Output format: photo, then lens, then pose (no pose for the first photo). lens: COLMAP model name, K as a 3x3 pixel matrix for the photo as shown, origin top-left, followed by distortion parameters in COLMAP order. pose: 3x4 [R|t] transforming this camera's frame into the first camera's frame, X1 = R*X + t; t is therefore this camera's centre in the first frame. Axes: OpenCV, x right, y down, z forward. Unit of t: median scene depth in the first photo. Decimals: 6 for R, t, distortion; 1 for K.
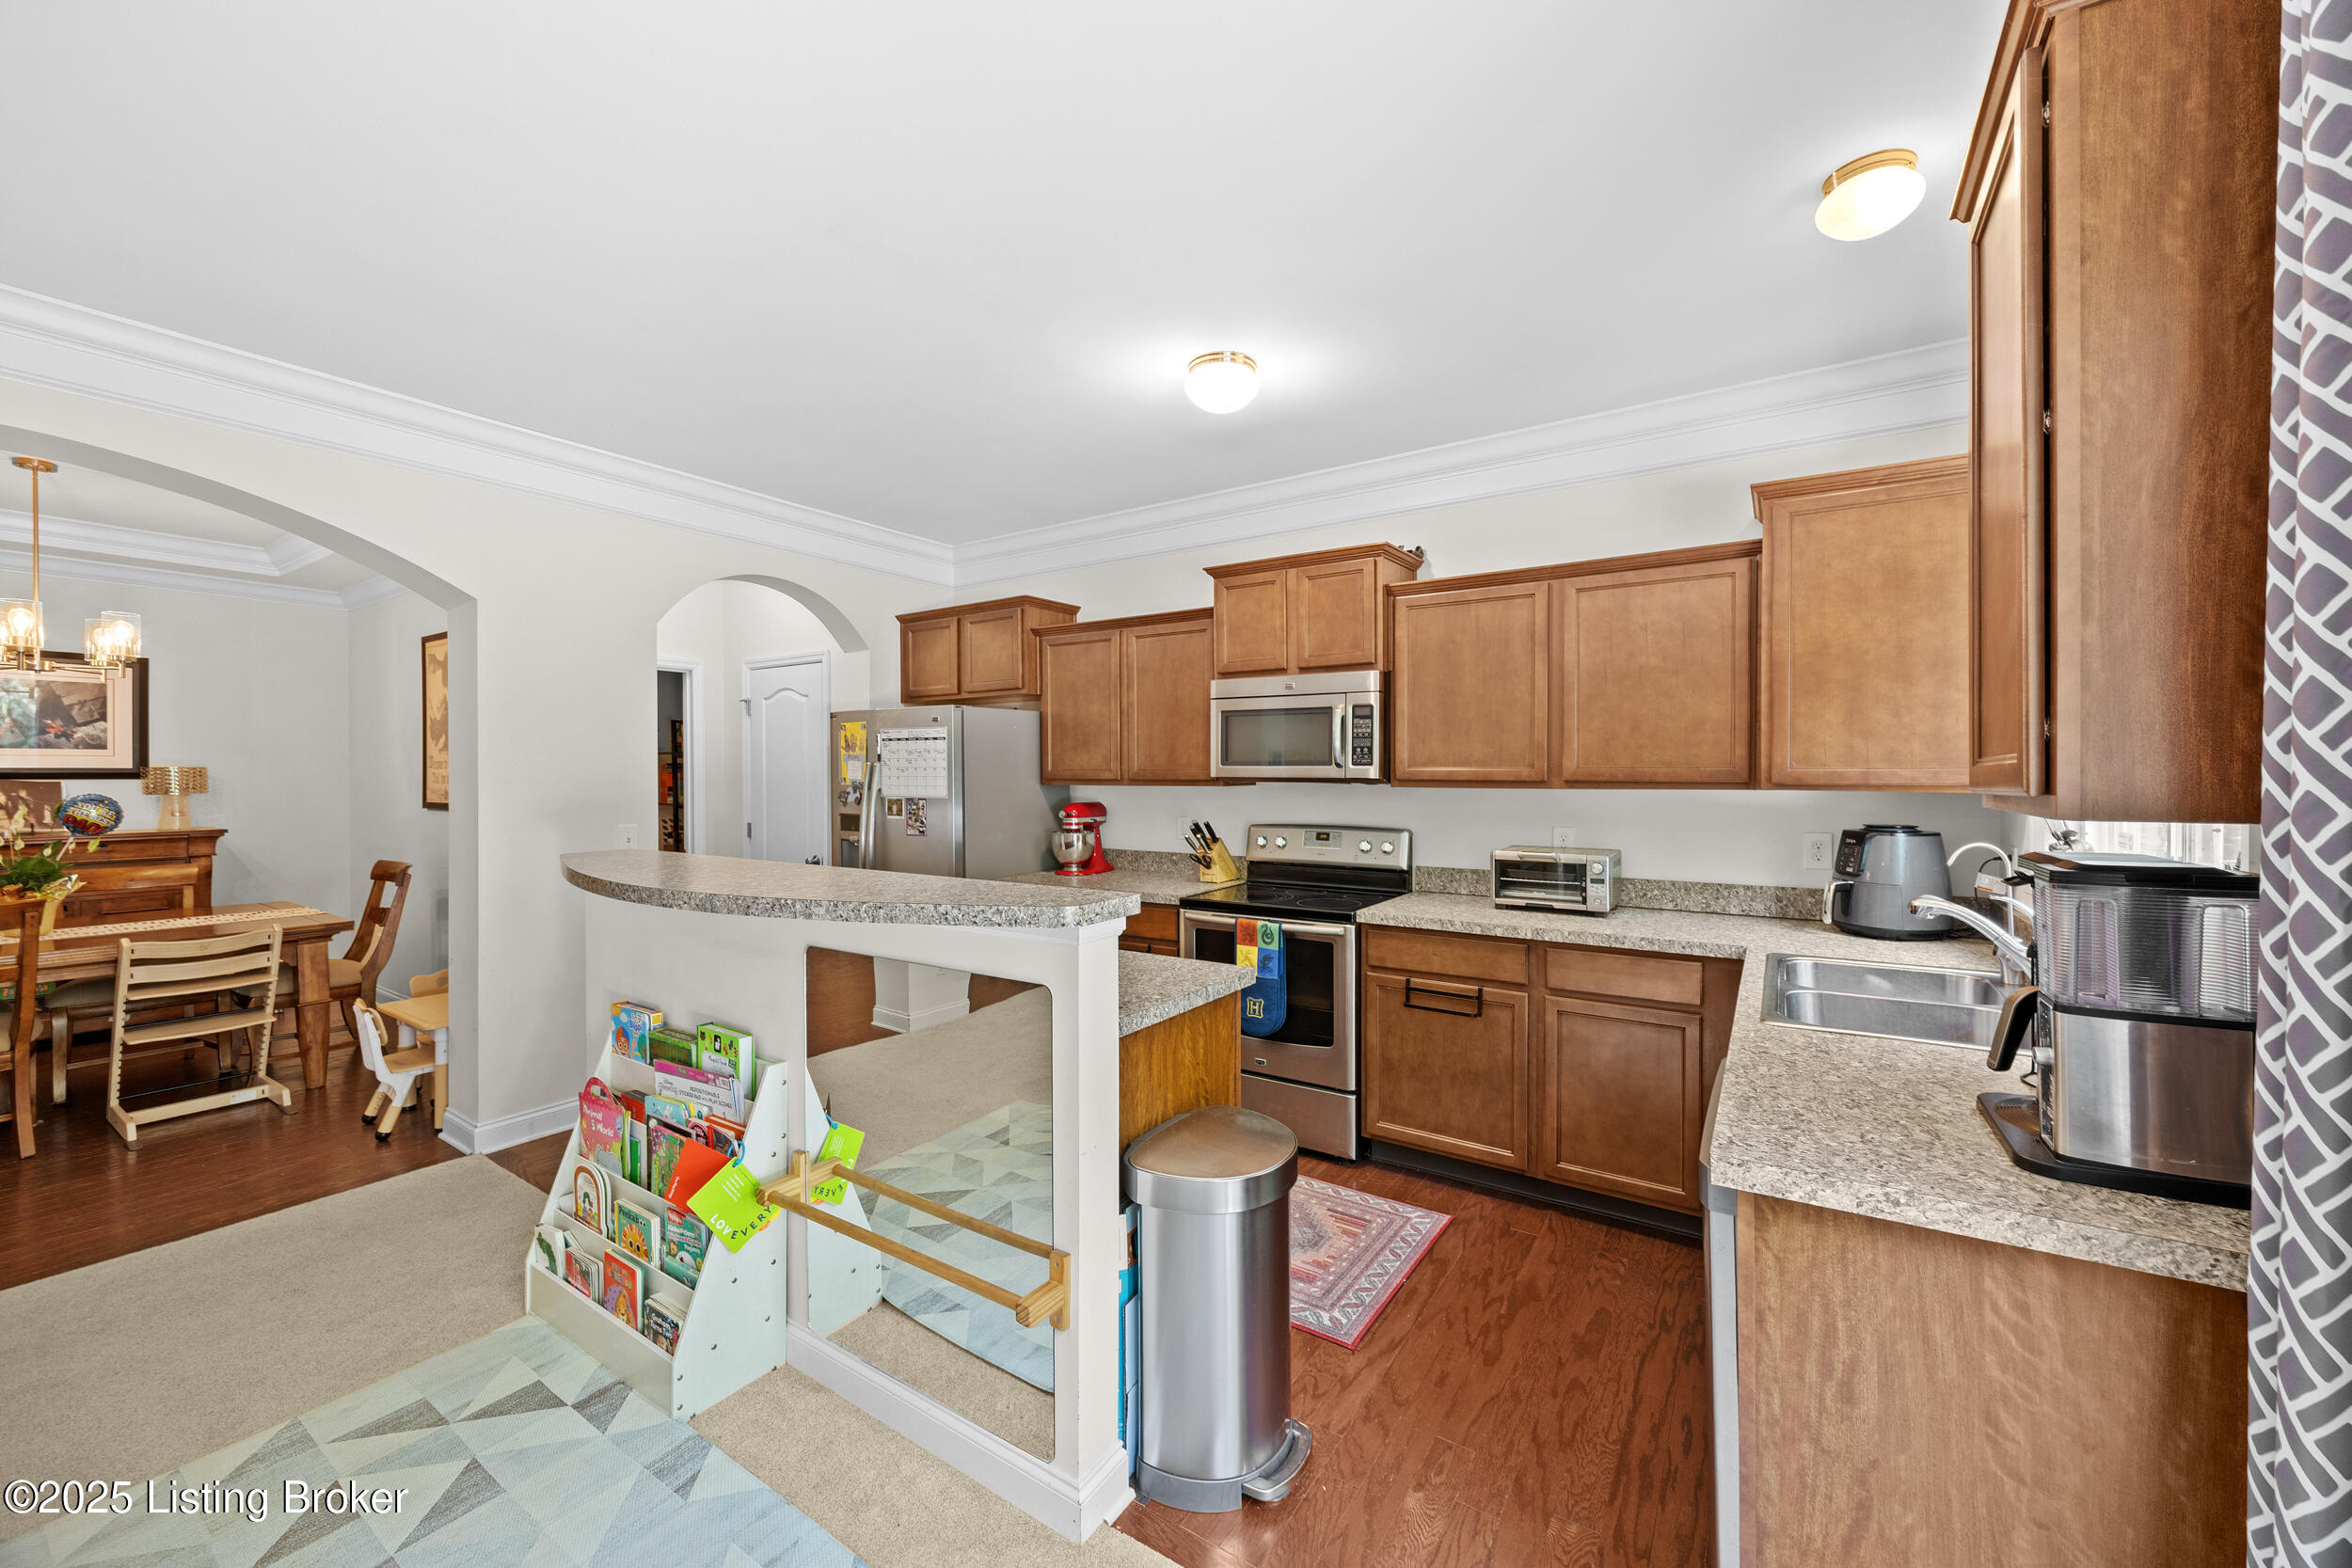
lens RADIAL K [[896.7, 0, 1194.4], [0, 896.7, 777.7], [0, 0, 1]] dist [-0.003816, 0.000244]
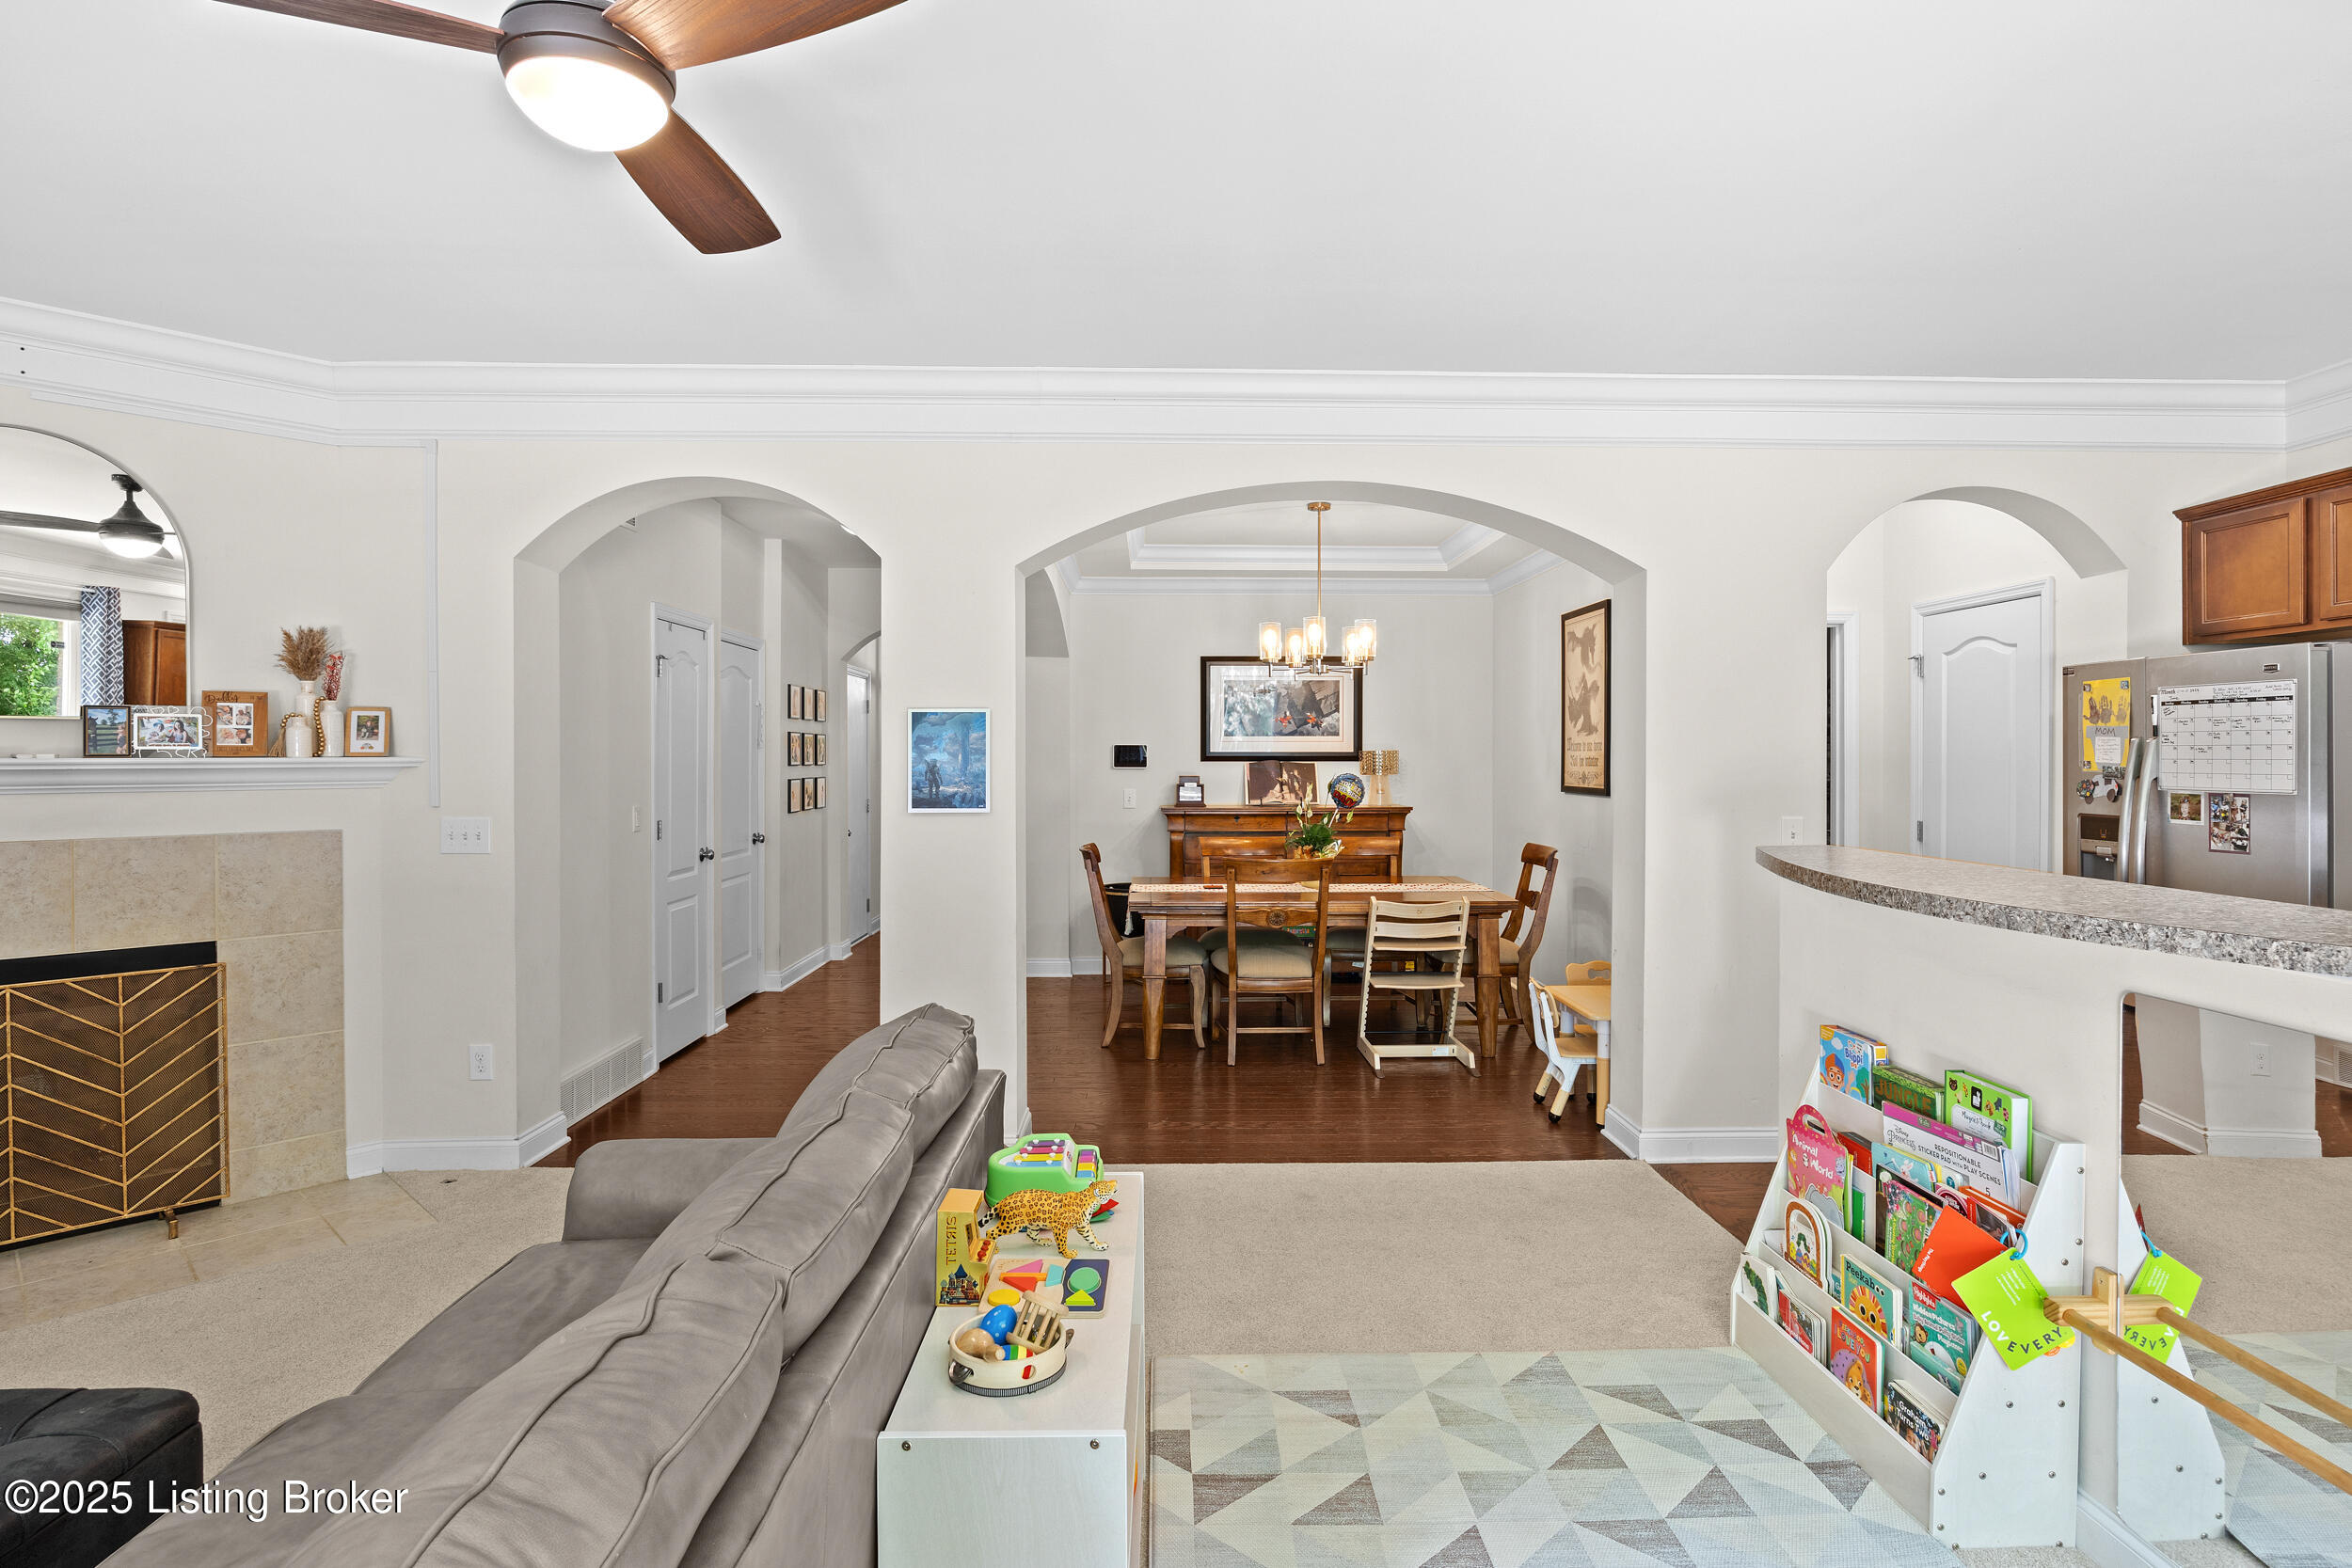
lens RADIAL K [[1198.0, 0, 1177.7], [0, 1198.0, 771.2], [0, 0, 1]] dist [-0.013288, 0.001321]
pose [[0.565991, 0.008547, -0.824367, -0.050351], [-0.002386, 0.999959, 0.008730, 0.001735], [0.824408, -0.002974, 0.565988, -0.118635]]
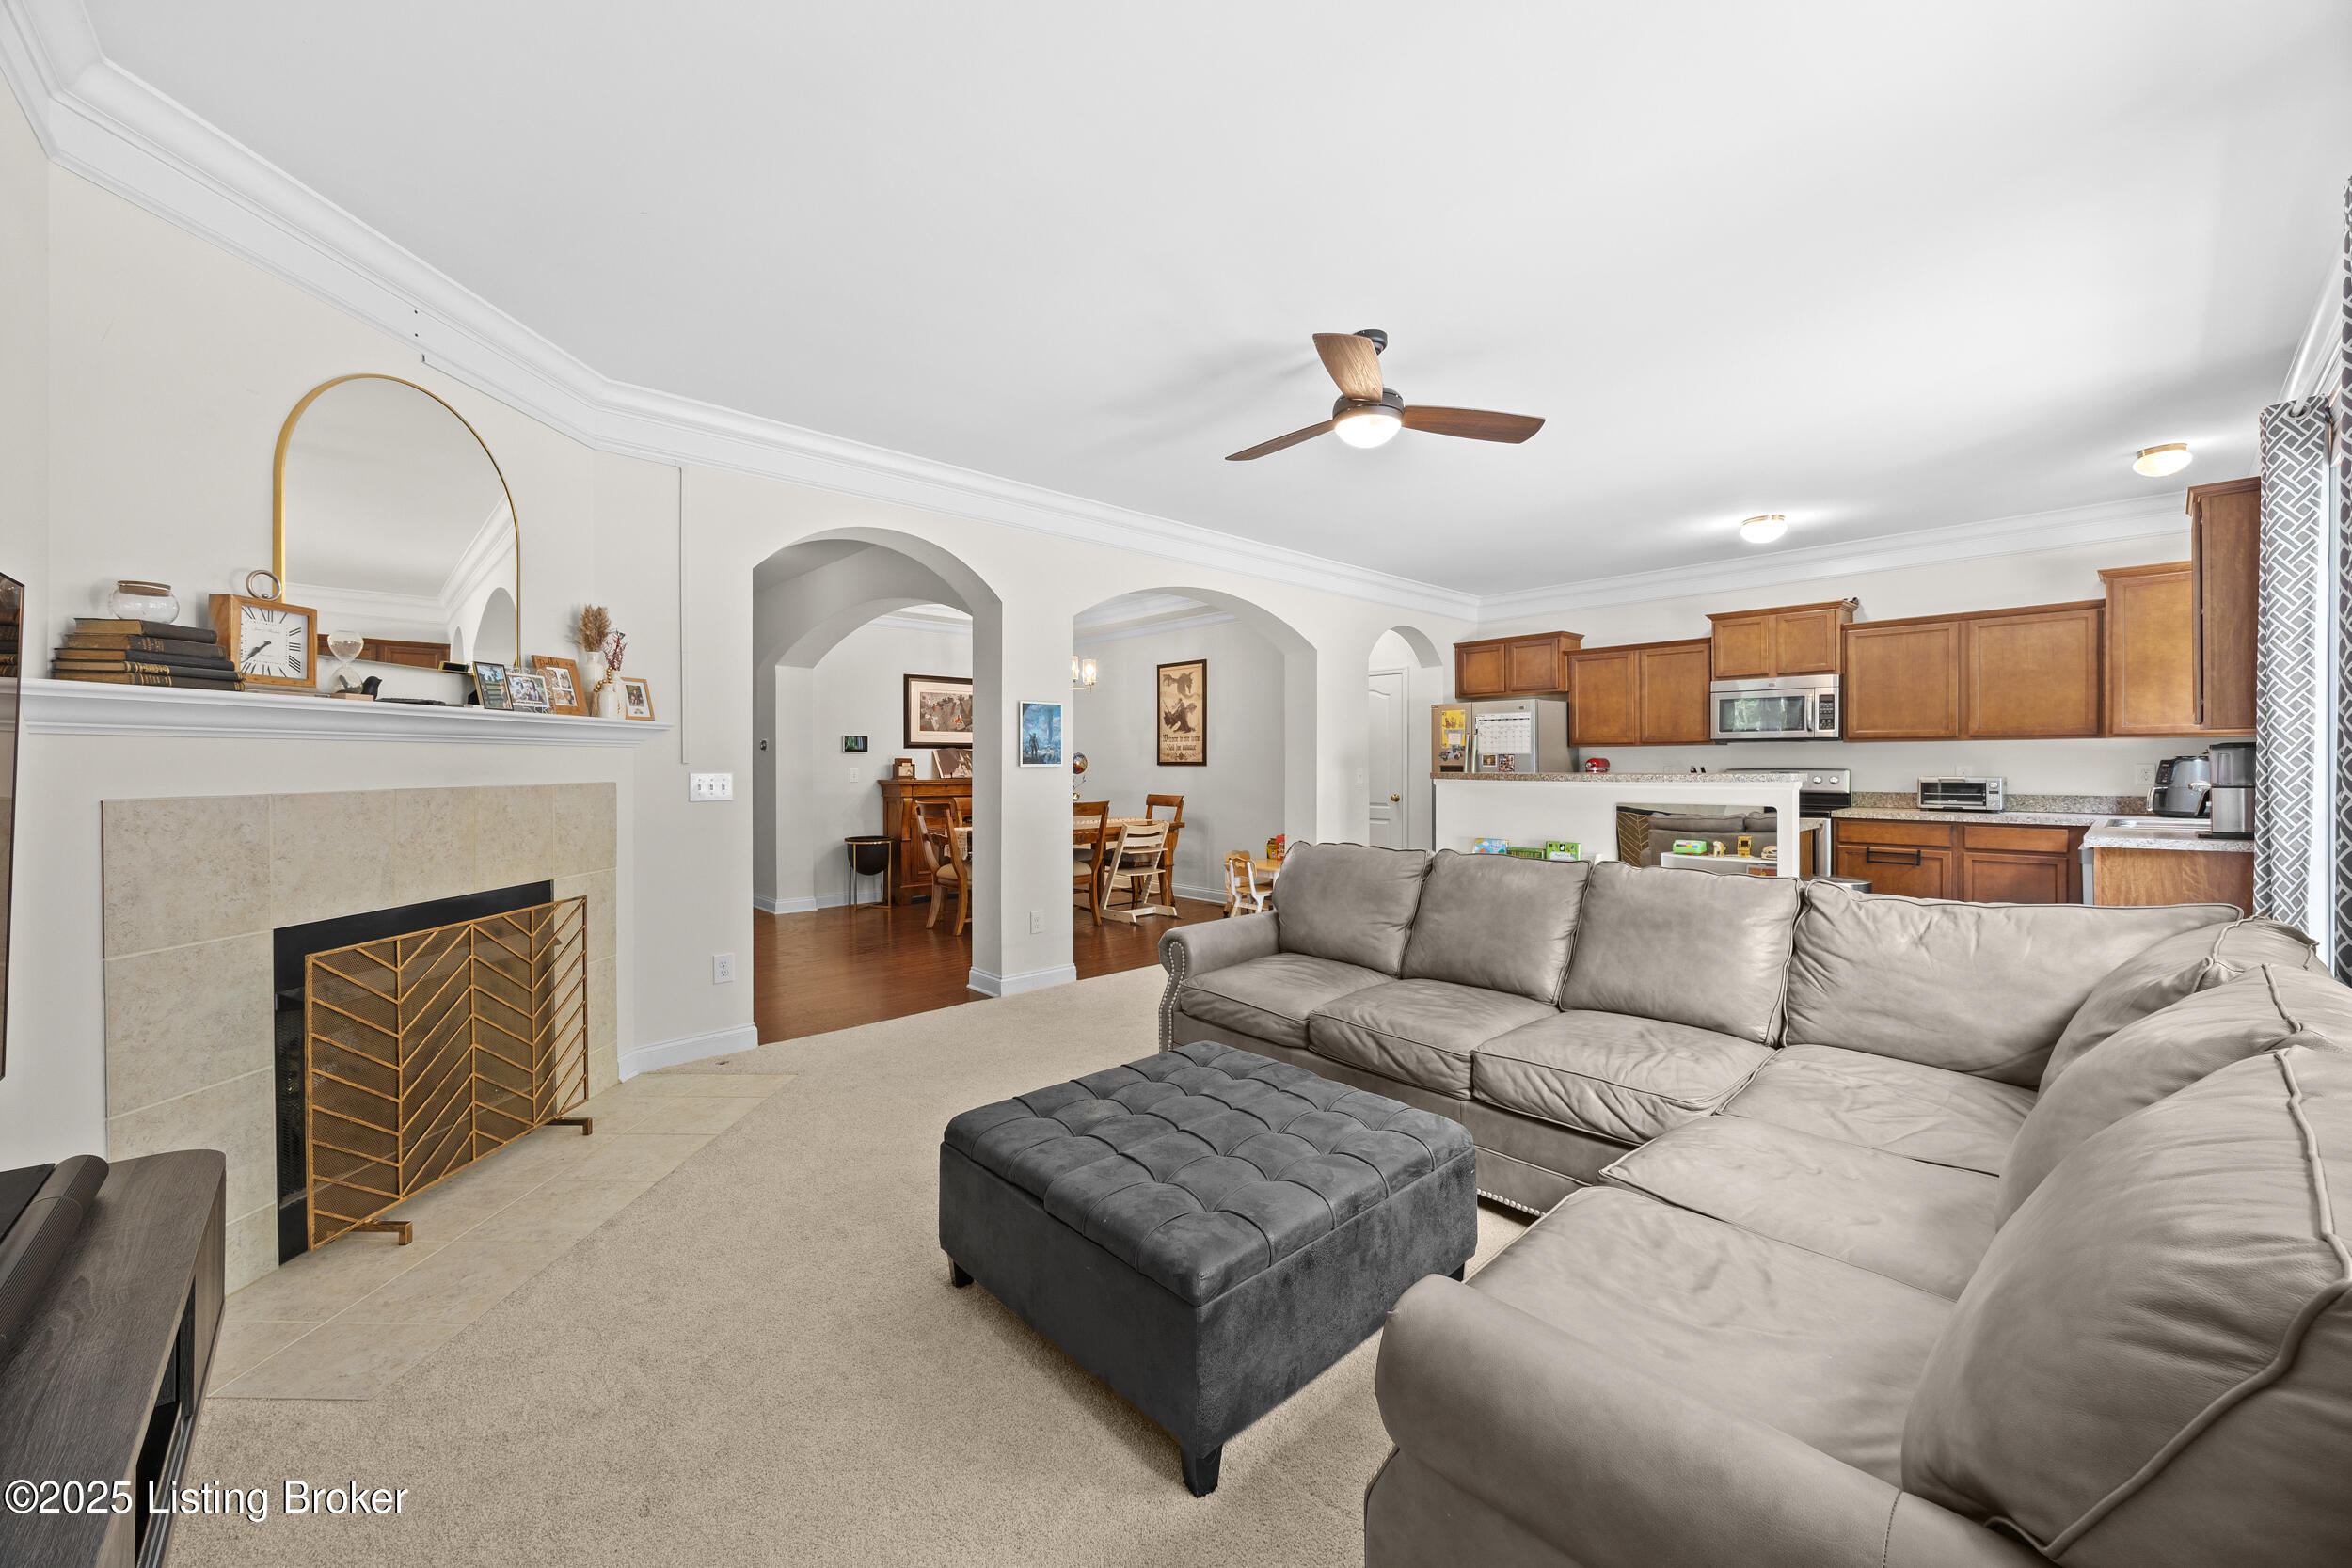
lens RADIAL K [[896.7, 0, 1186.5], [0, 896.7, 763.7], [0, 0, 1]] dist [-0.003816, 0.000244]
pose [[0.971147, -0.002578, -0.238467, -0.641173], [0.001821, 0.999993, -0.003393, 0.059120], [0.238474, 0.002861, 0.971145, -1.035752]]
